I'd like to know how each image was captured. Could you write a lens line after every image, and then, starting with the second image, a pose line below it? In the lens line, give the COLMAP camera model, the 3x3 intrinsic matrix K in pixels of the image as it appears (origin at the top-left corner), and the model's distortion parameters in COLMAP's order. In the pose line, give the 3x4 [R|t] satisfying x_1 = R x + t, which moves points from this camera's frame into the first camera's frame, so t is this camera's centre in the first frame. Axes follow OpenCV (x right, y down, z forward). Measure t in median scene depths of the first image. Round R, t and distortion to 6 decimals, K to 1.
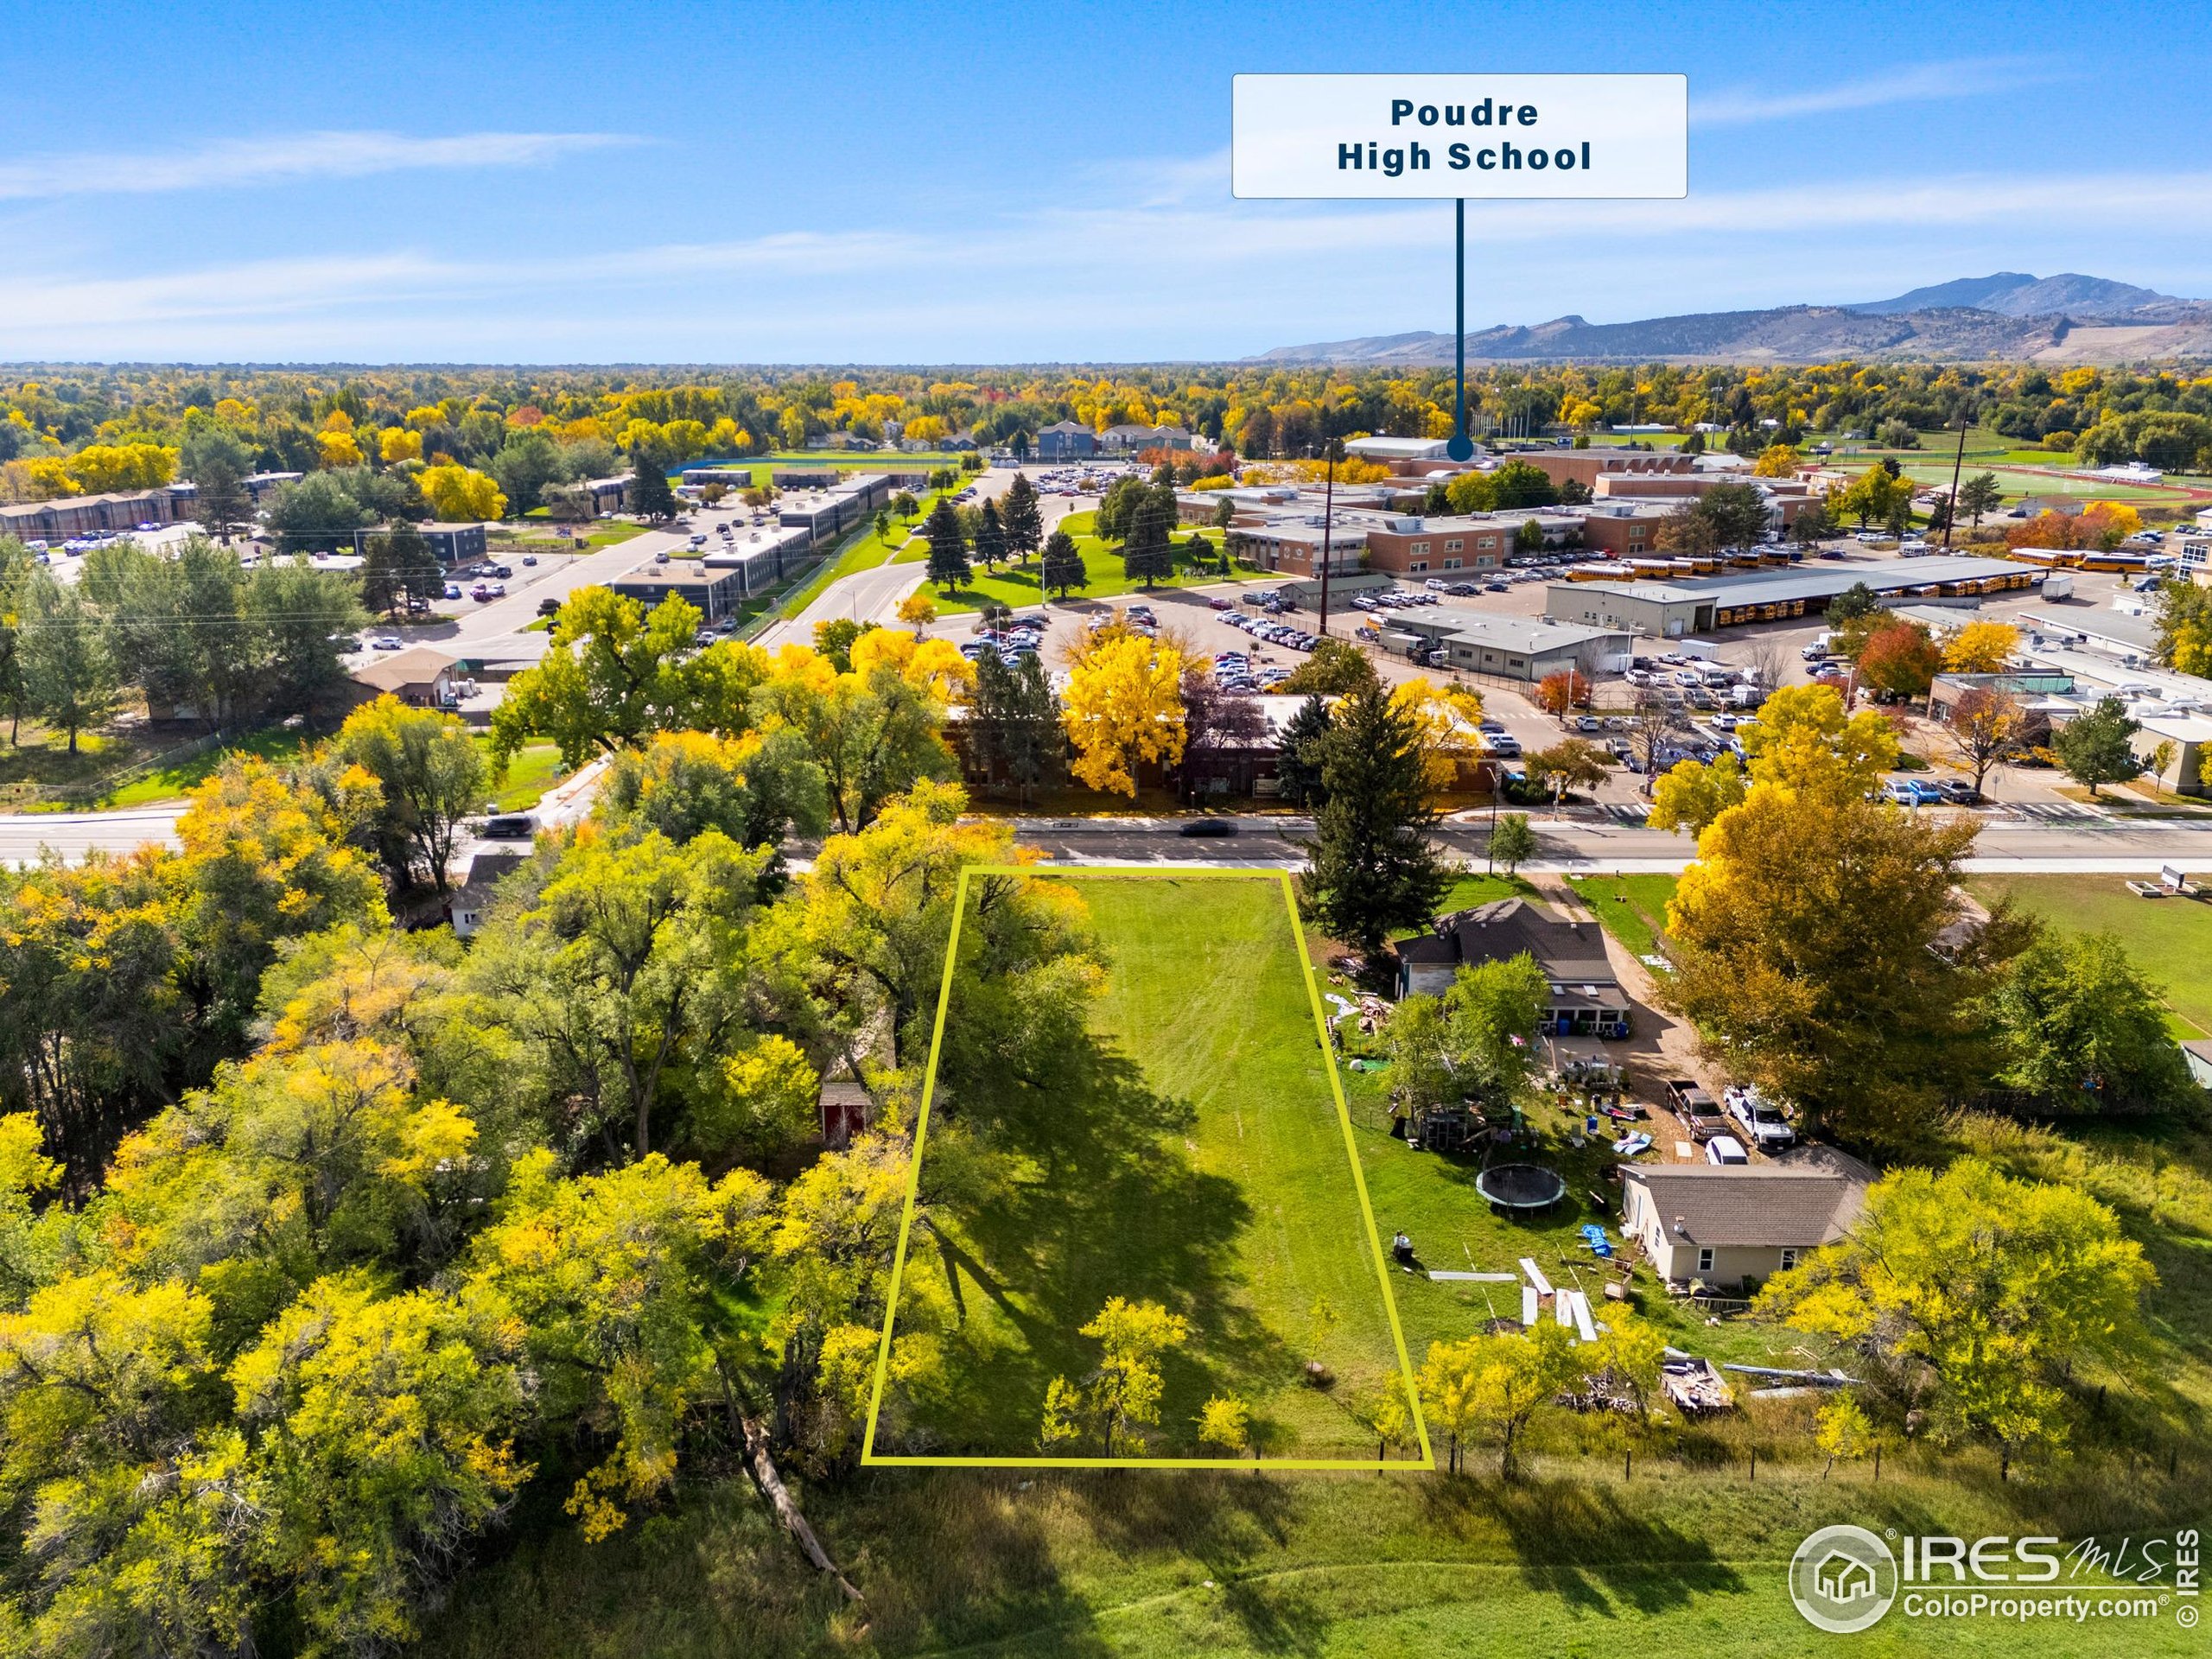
lens RADIAL K [[1641.8, 0, 1114.2], [0, 1641.8, 831.8], [0, 0, 1]] dist [0.073830, -0.053488]
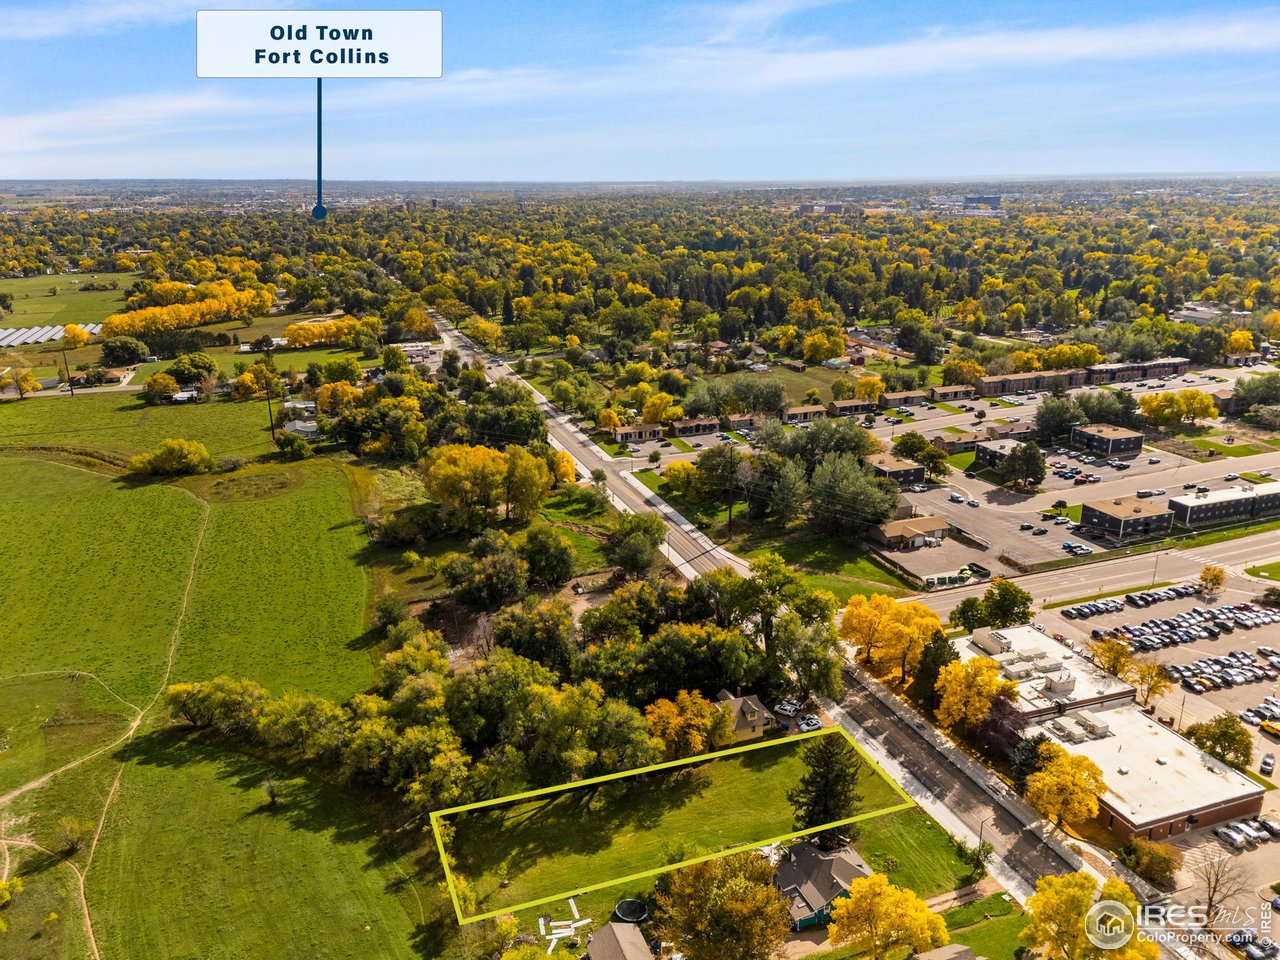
lens RADIAL K [[949.8, 0, 642.2], [0, 949.8, 486.9], [0, 0, 1]] dist [0.098089, -0.101634]
pose [[0.350367, 0.291610, -0.890060, 0.524286], [-0.244862, 0.945765, 0.213472, -0.287390], [0.904038, 0.143149, 0.402769, 0.083458]]
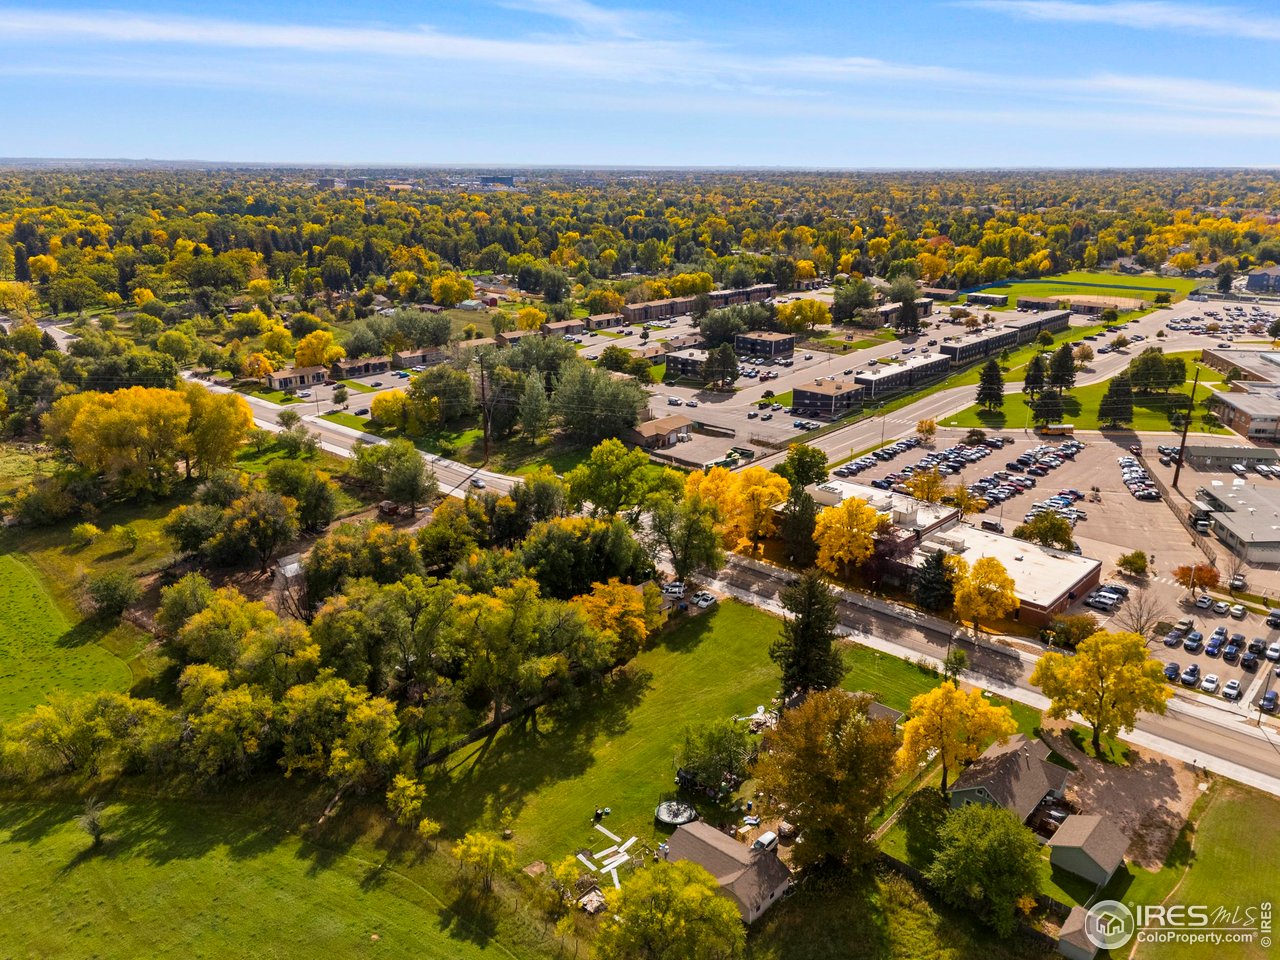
lens RADIAL K [[949.8, 0, 642.2], [0, 949.8, 486.9], [0, 0, 1]] dist [0.098089, -0.101634]
pose [[0.749746, 0.222538, -0.623184, 0.334057], [-0.190233, 0.974485, 0.119119, -0.136638], [0.633792, 0.029241, 0.772950, -0.038430]]
